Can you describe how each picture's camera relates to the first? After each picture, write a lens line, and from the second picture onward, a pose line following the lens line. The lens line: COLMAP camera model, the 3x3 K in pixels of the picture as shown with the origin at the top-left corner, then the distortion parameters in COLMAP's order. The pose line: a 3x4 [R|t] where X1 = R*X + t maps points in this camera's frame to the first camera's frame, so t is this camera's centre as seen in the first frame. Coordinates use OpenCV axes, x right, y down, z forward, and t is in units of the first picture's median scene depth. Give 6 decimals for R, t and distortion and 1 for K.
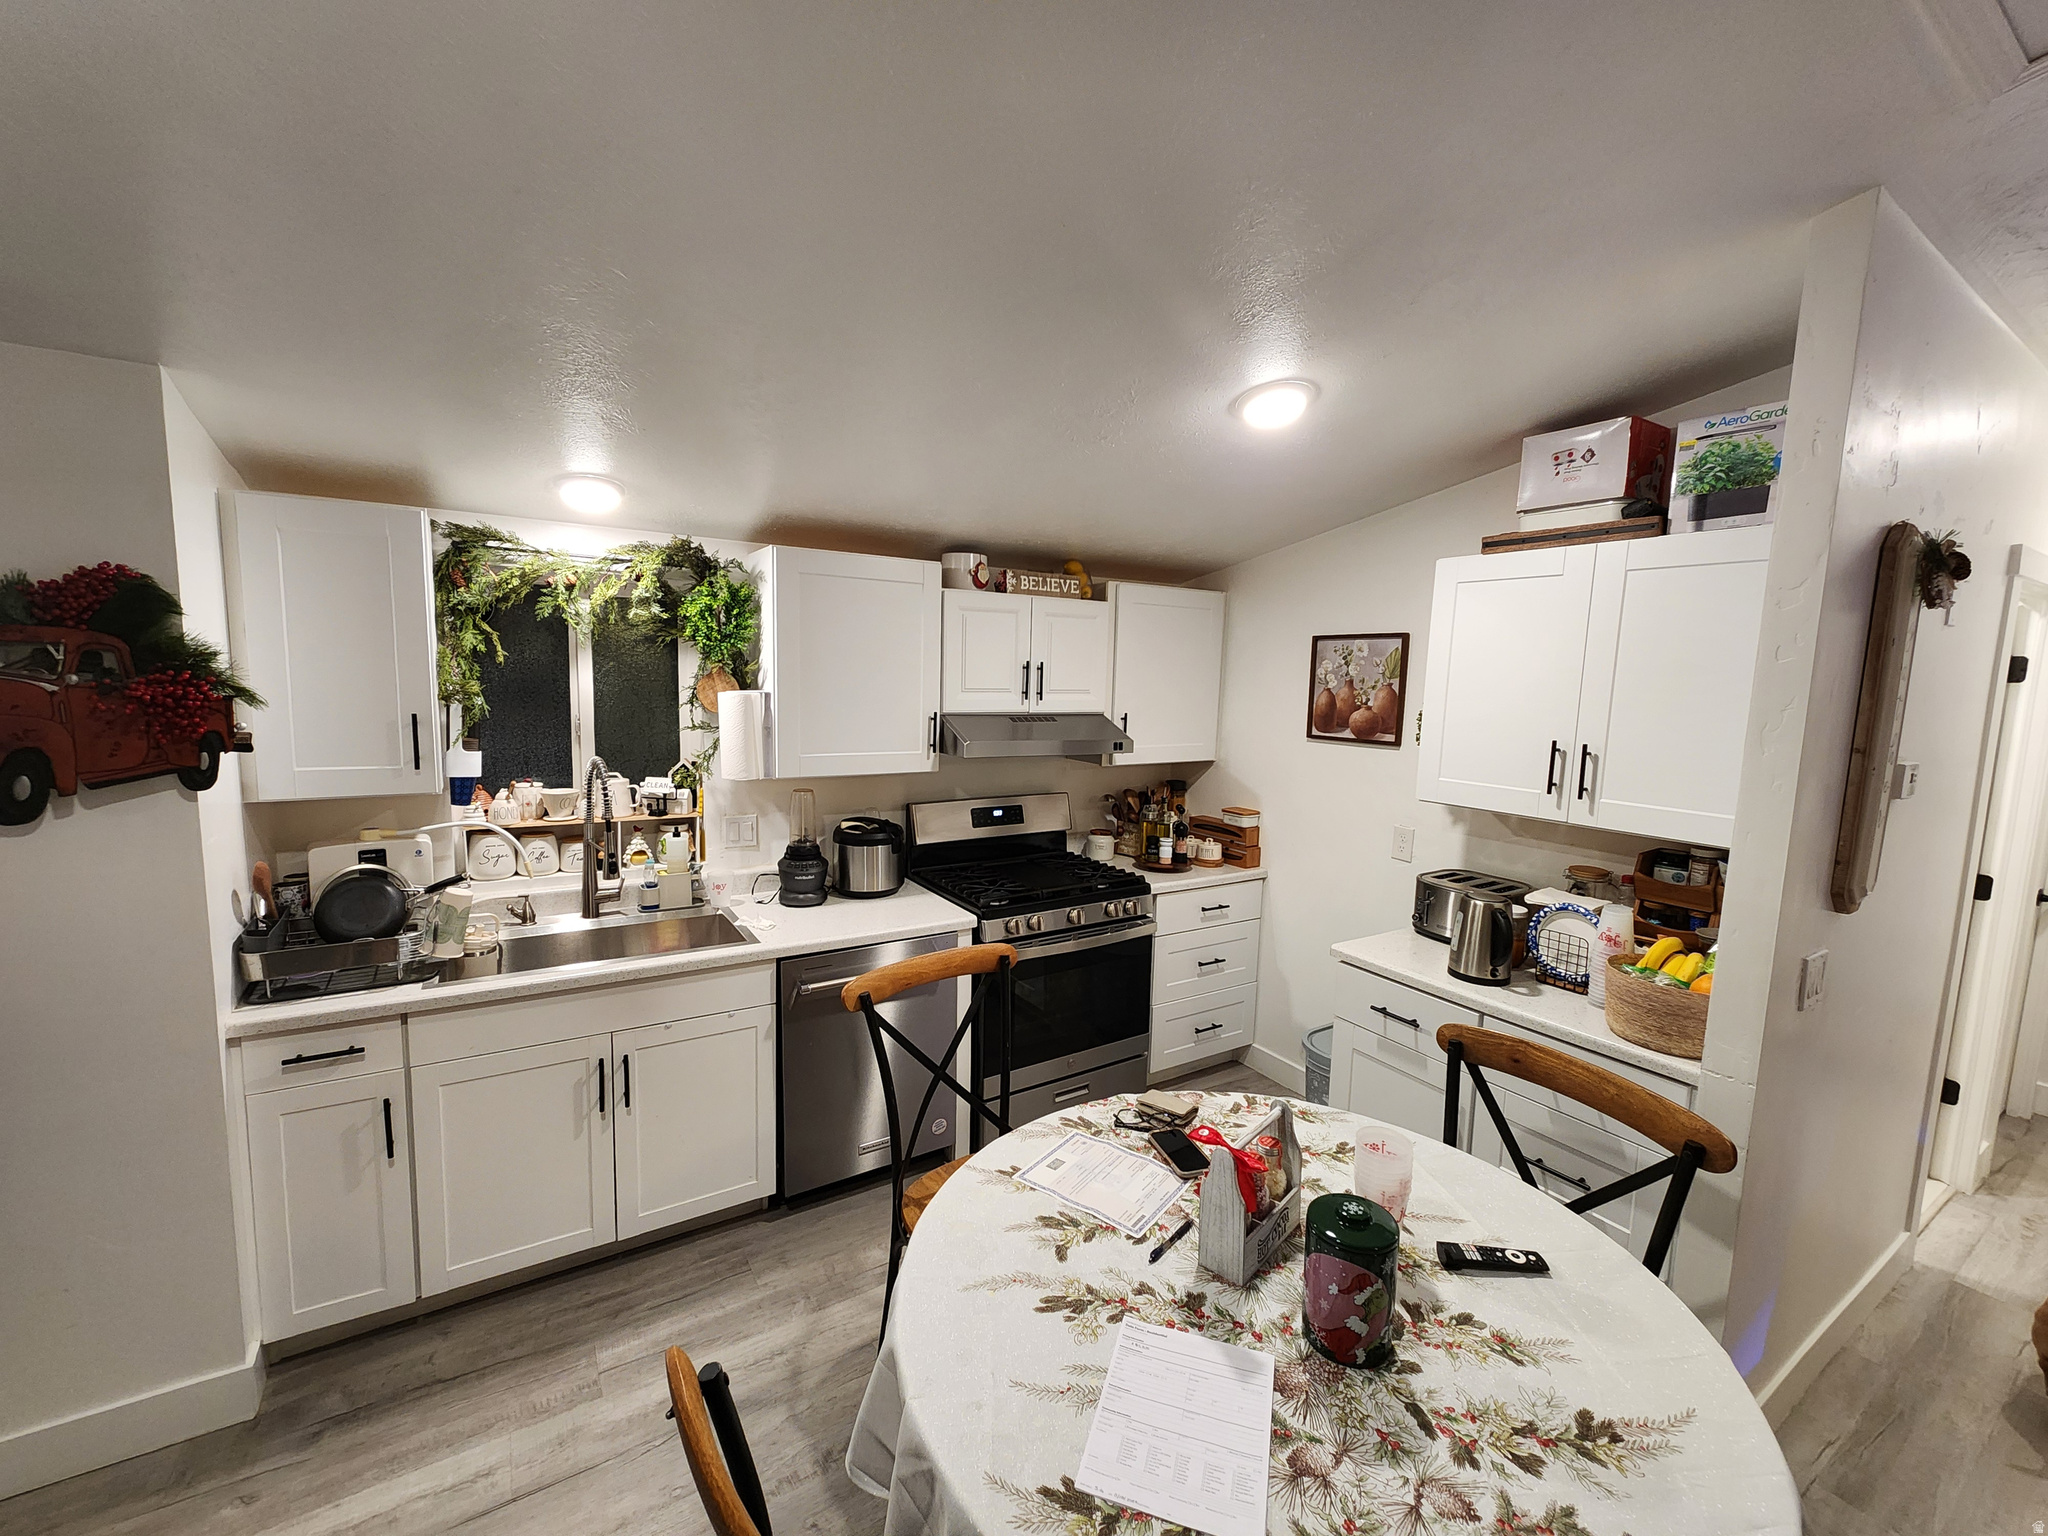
lens RADIAL K [[829.8, 0, 1024.0], [0, 829.8, 768.0], [0, 0, 1]] dist [-0.001702, -0.000126]
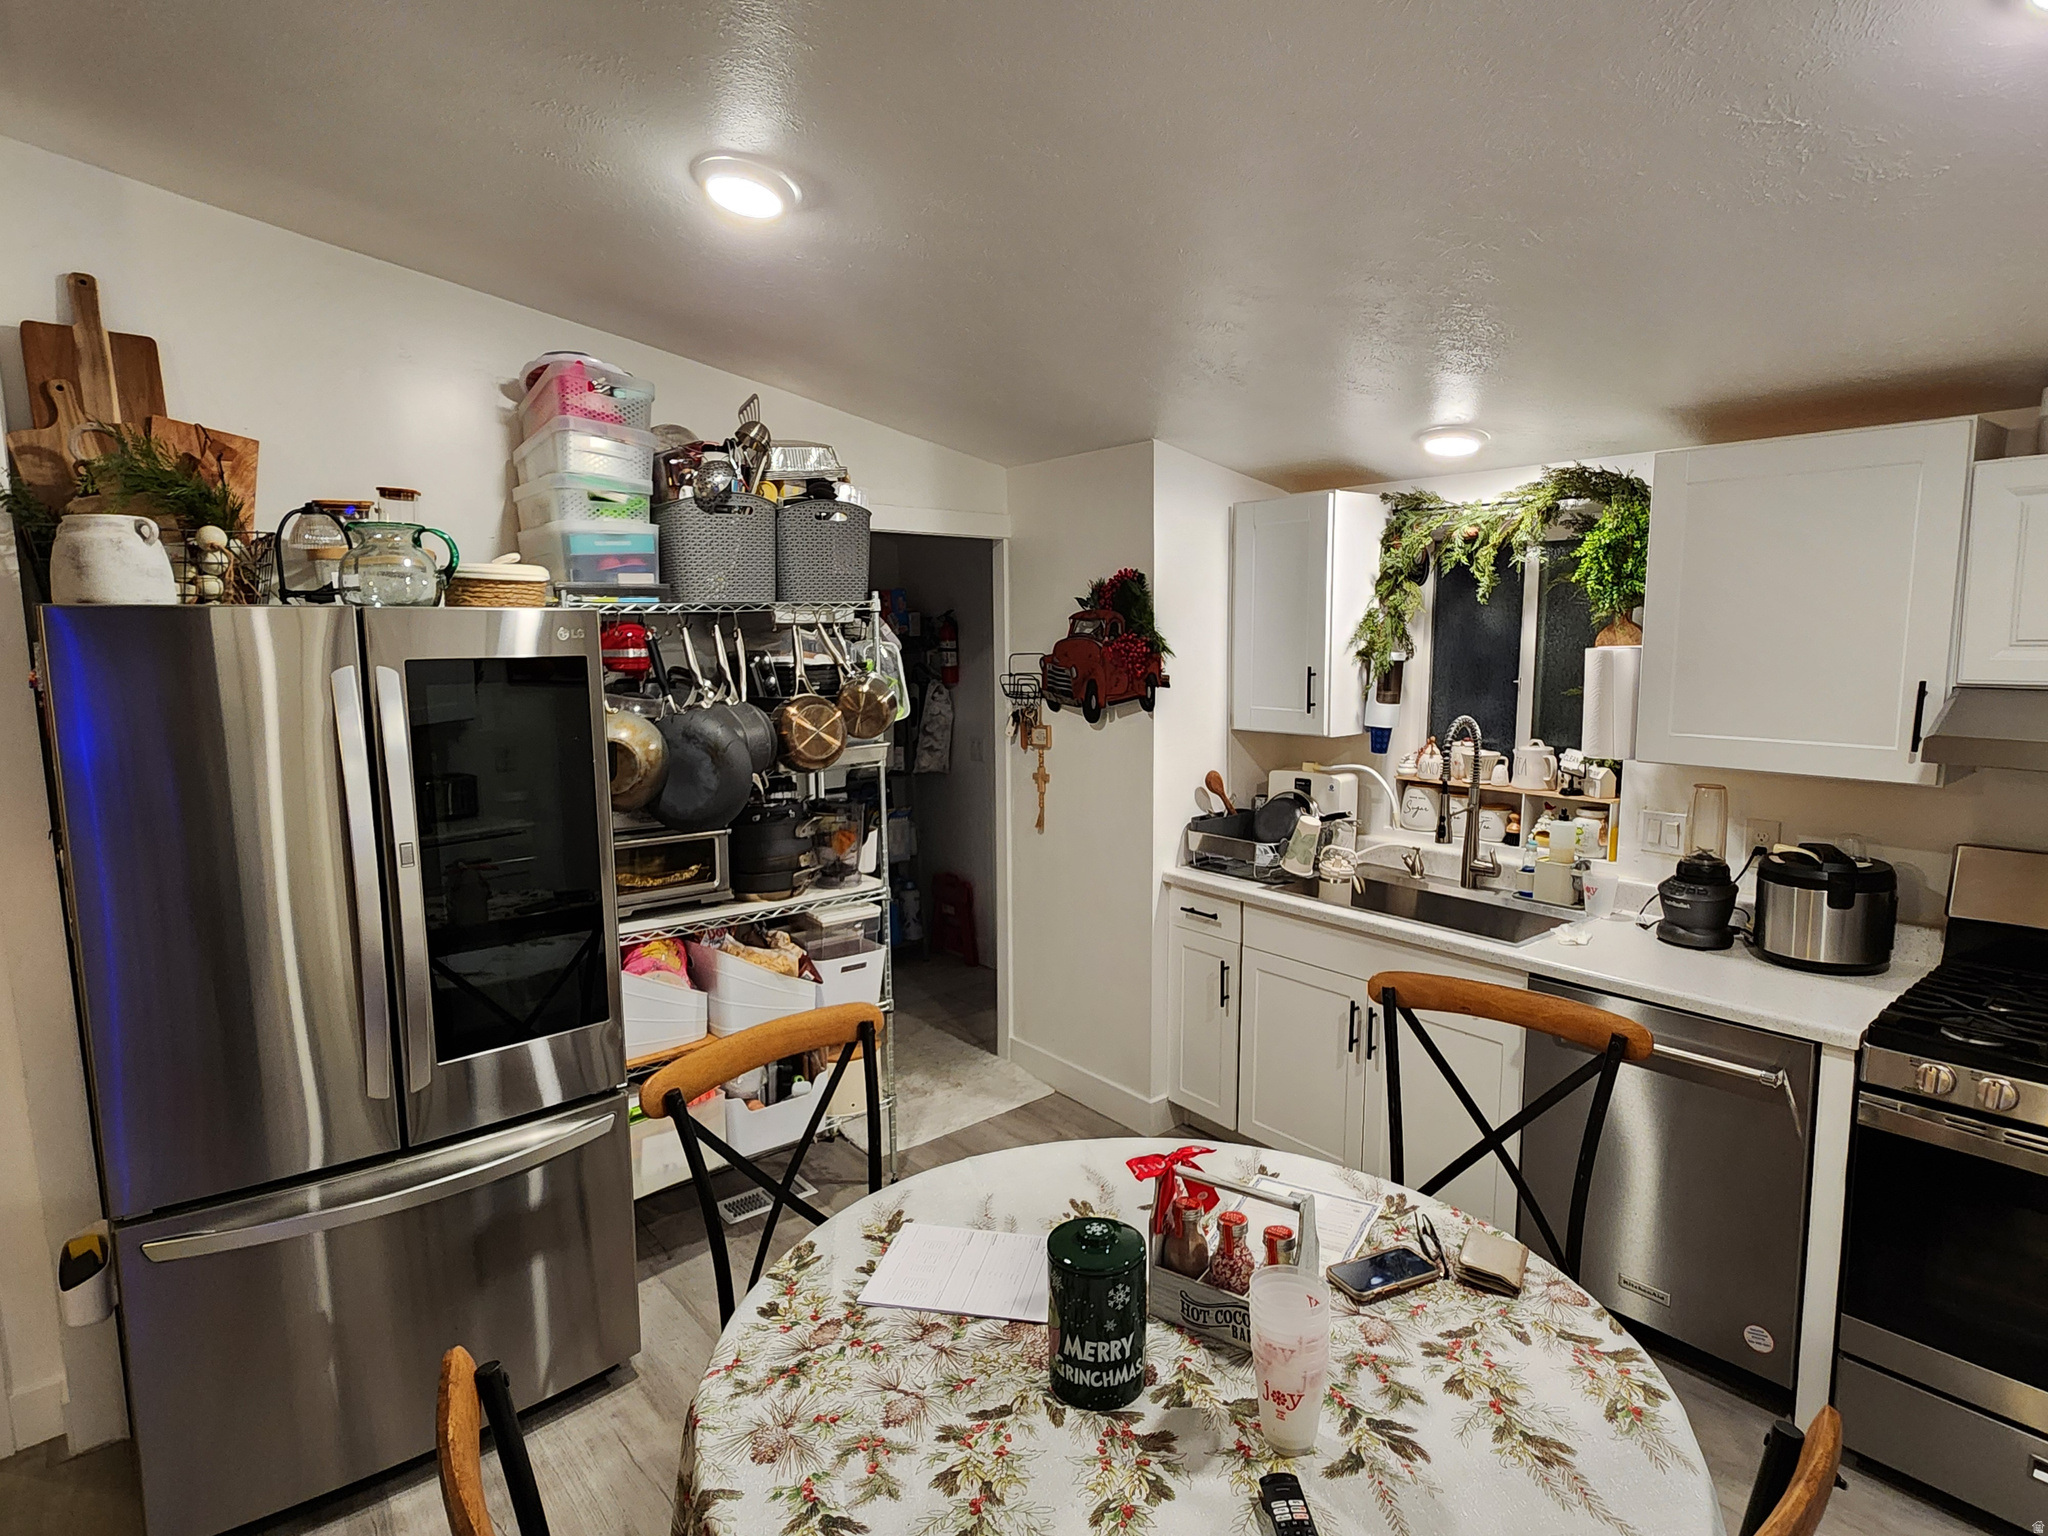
lens RADIAL K [[1100.8, 0, 1024.0], [0, 1100.8, 768.0], [0, 0, 1]] dist [-0.001174, 0.000212]
pose [[0.130697, 0.101798, -0.986182, 0.621744], [-0.095213, 0.991406, 0.089719, -0.018646], [0.986840, 0.082171, 0.139266, 0.305798]]
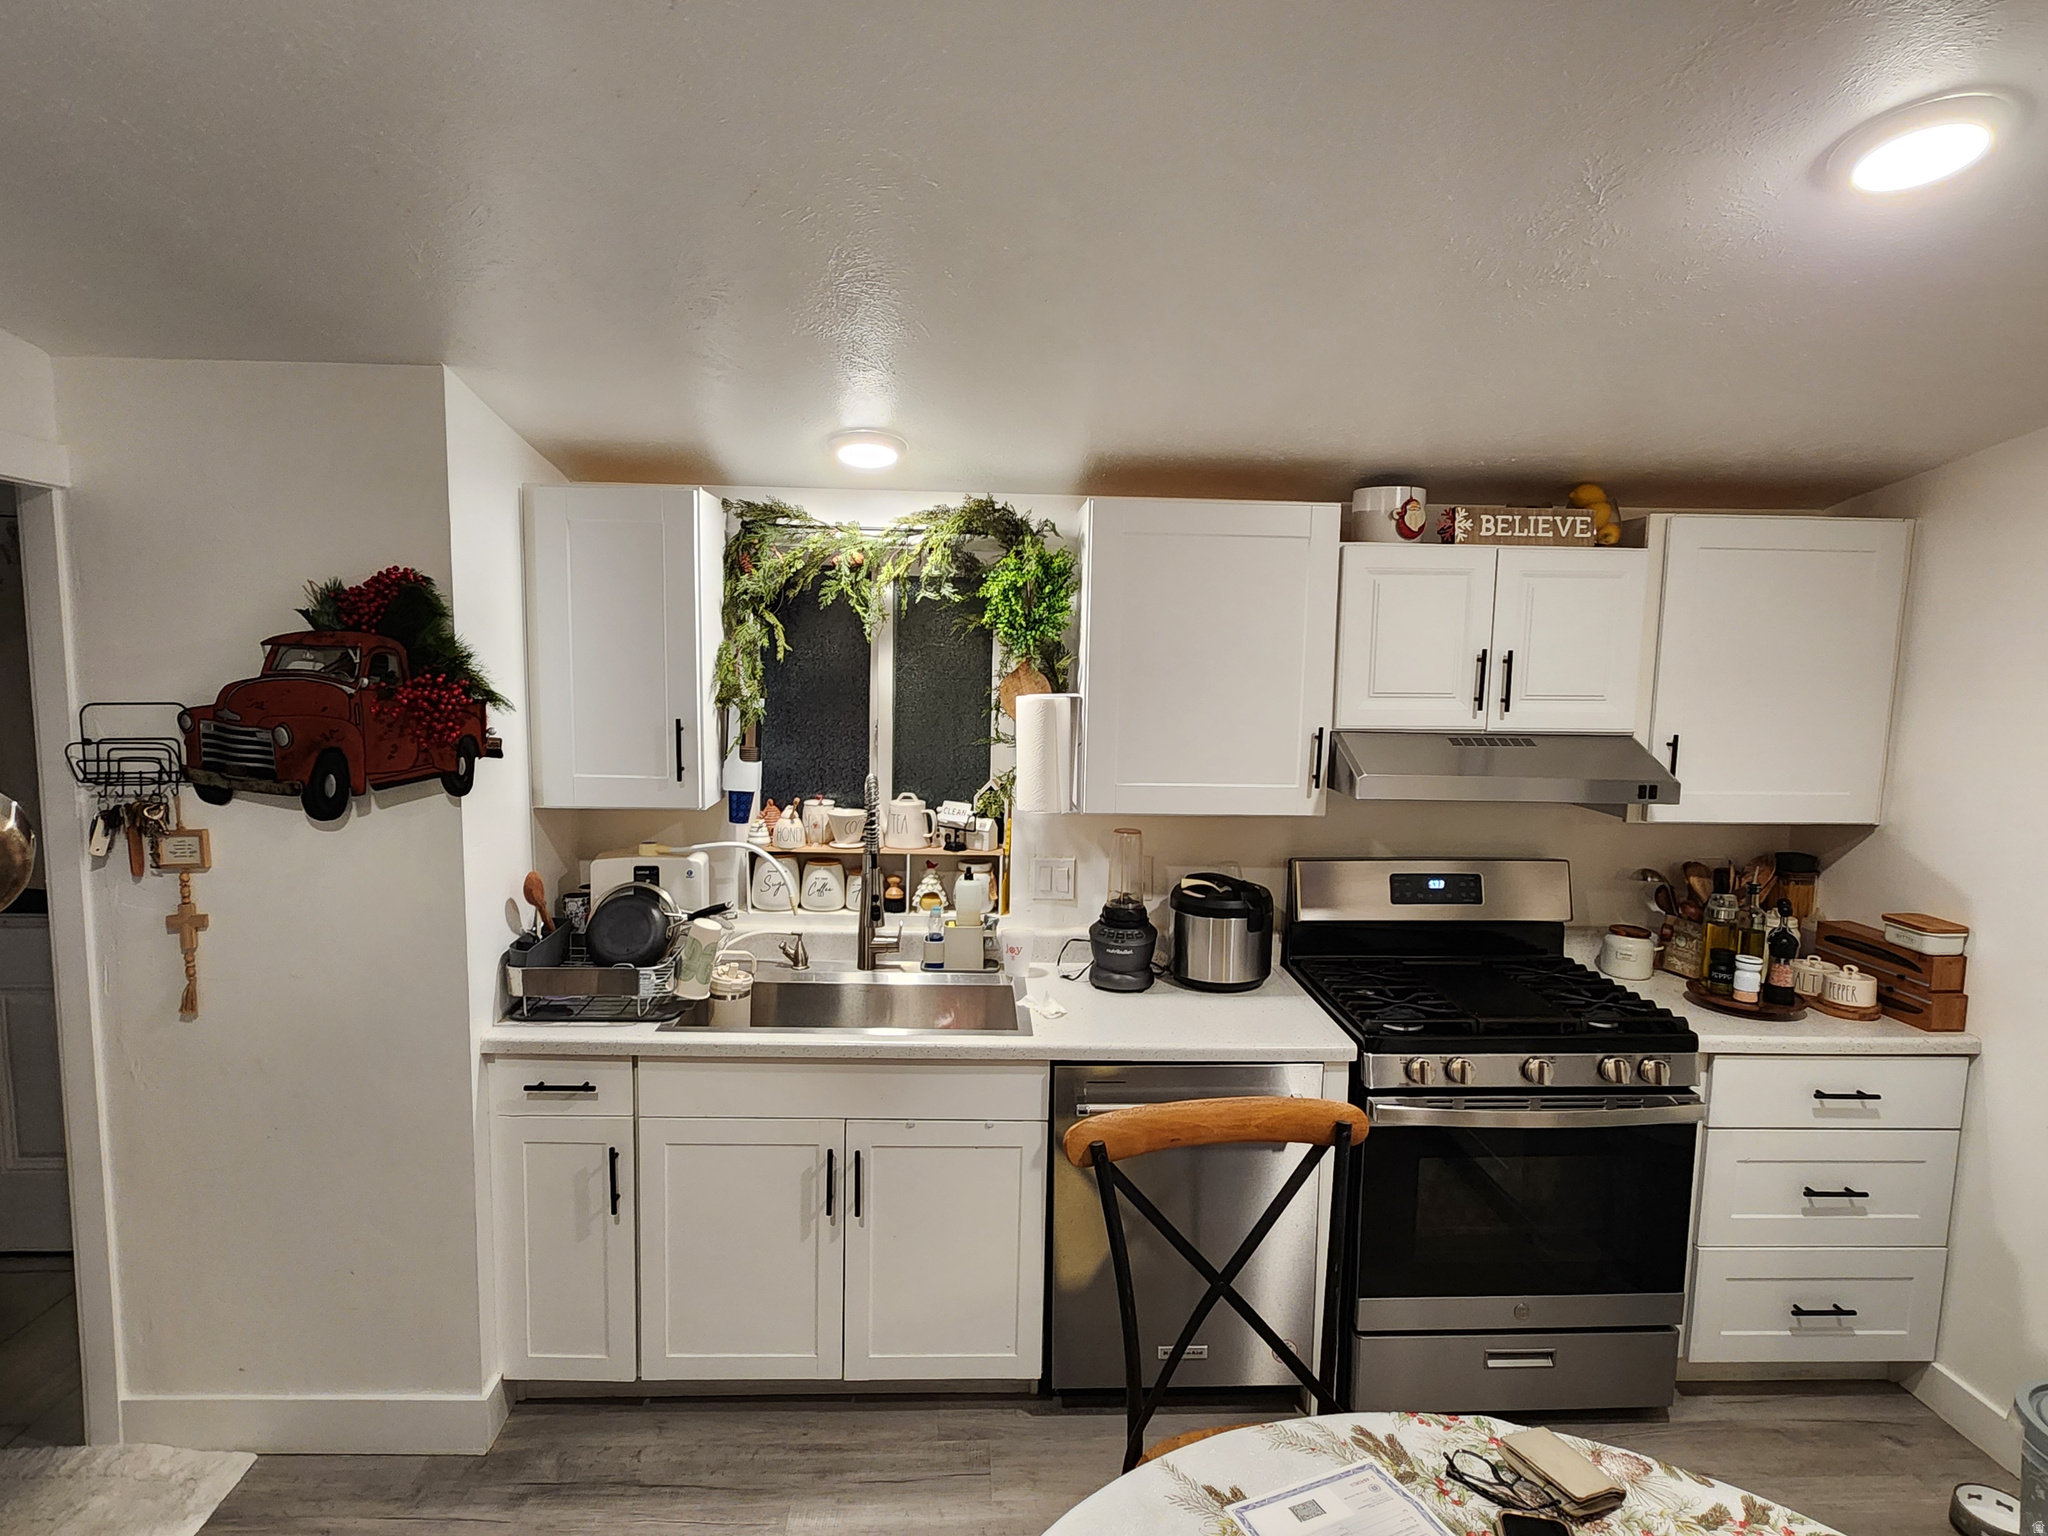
lens RADIAL K [[1100.8, 0, 1024.0], [0, 1100.8, 768.0], [0, 0, 1]] dist [-0.001174, 0.000212]
pose [[0.870436, 0.043569, -0.490350, 0.133471], [-0.051258, 0.998683, -0.002253, -0.022764], [0.489606, 0.027095, 0.871523, 0.121660]]
